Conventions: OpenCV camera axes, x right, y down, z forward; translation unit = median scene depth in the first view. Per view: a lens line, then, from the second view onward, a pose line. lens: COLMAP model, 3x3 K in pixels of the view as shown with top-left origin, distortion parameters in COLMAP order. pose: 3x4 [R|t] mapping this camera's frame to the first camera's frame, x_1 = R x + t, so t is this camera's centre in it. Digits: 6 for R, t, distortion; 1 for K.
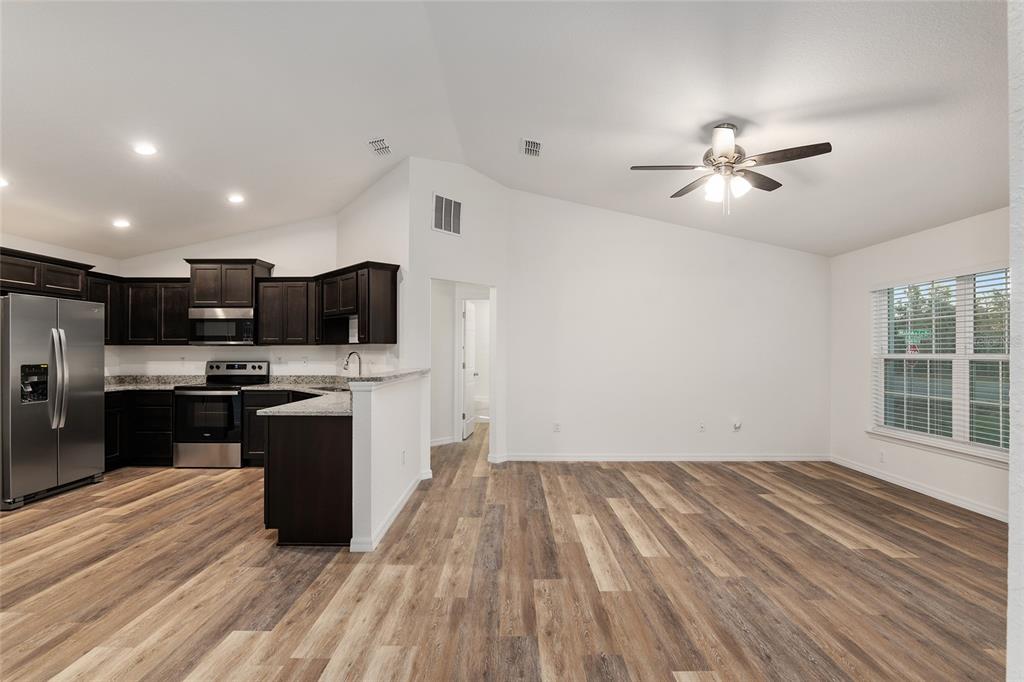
lens RADIAL K [[475.9, 0, 511.2], [0, 475.9, 354.5], [0, 0, 1]] dist [-0.013433, 0.001393]
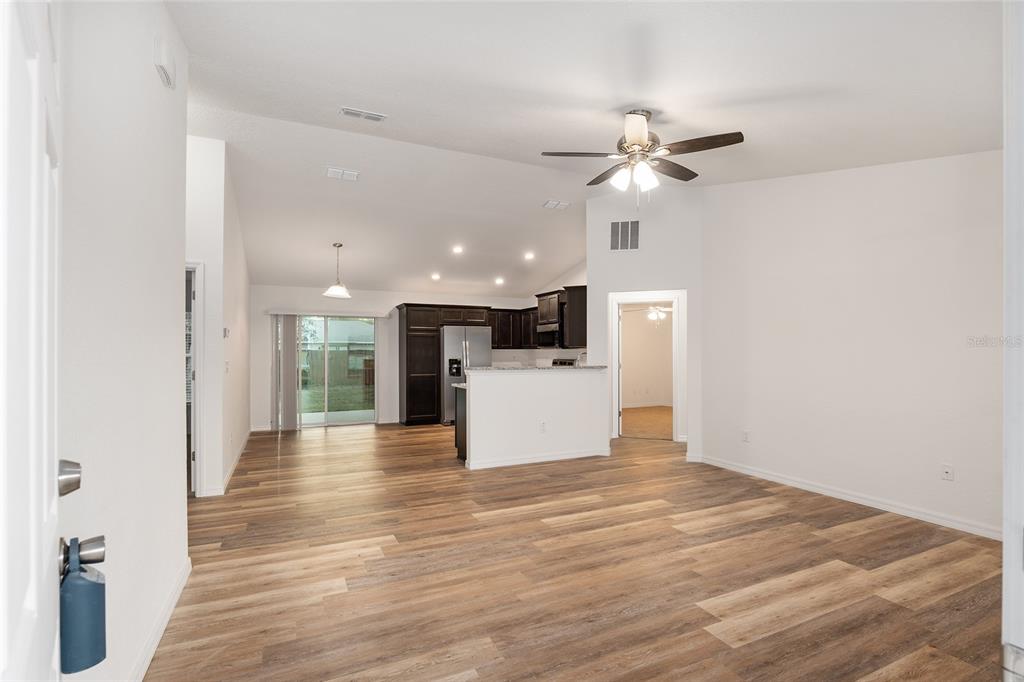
lens RADIAL K [[475.9, 0, 504.4], [0, 475.9, 347.0], [0, 0, 1]] dist [-0.013433, 0.001393]
pose [[0.421875, -0.014389, -0.906540, 0.976875], [-0.004432, 0.999829, -0.017932, 0.005765], [0.906643, 0.011583, 0.421739, 0.292082]]
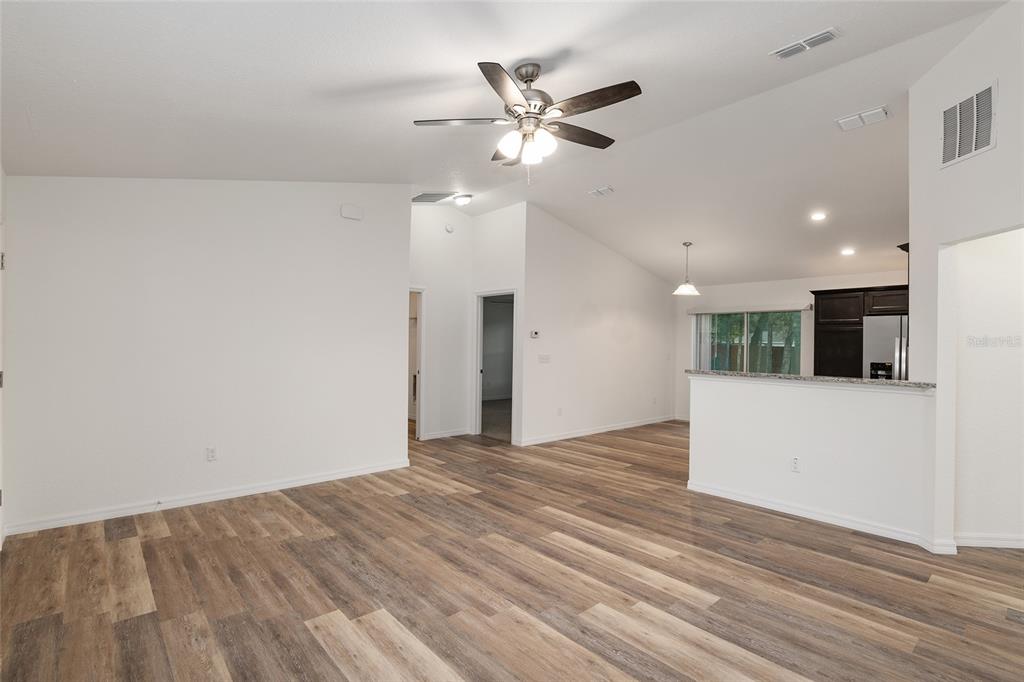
lens RADIAL K [[475.9, 0, 515.6], [0, 475.9, 342.6], [0, 0, 1]] dist [-0.013433, 0.001393]
pose [[-0.740122, -0.014796, -0.672310, 0.818108], [-0.018222, 0.999832, -0.001944, -0.017337], [0.672226, 0.010812, -0.740267, 1.290282]]
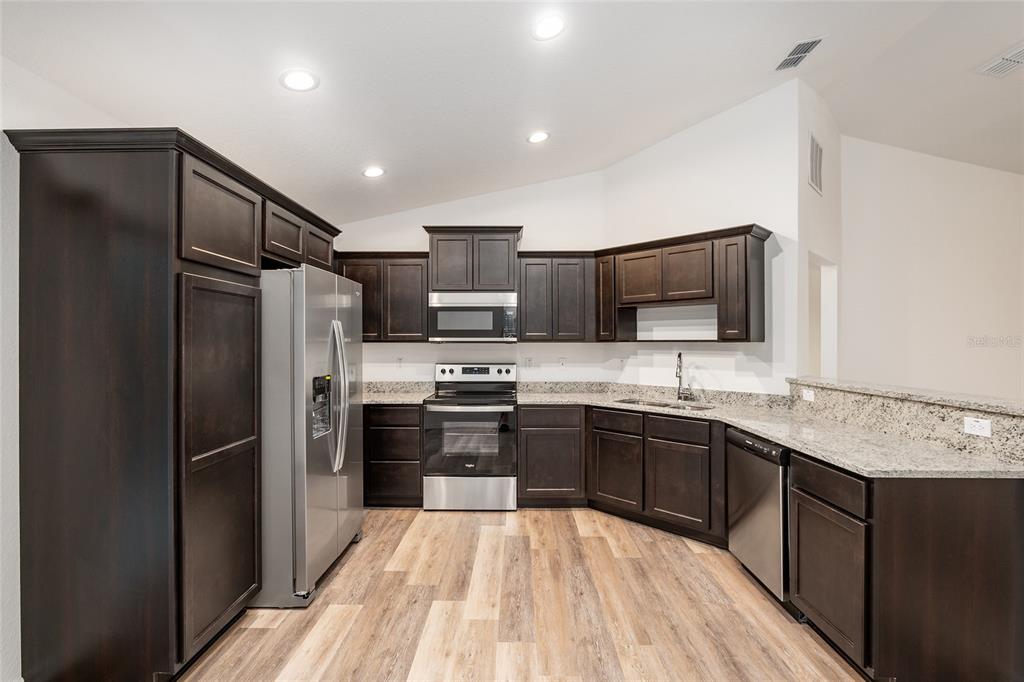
lens RADIAL K [[475.9, 0, 510.5], [0, 475.9, 340.8], [0, 0, 1]] dist [-0.013433, 0.001393]
pose [[0.999977, 0.001205, -0.006608, -0.730840], [-0.001303, 0.999889, -0.014813, -0.014646], [0.006589, 0.014822, 0.999868, 0.338535]]
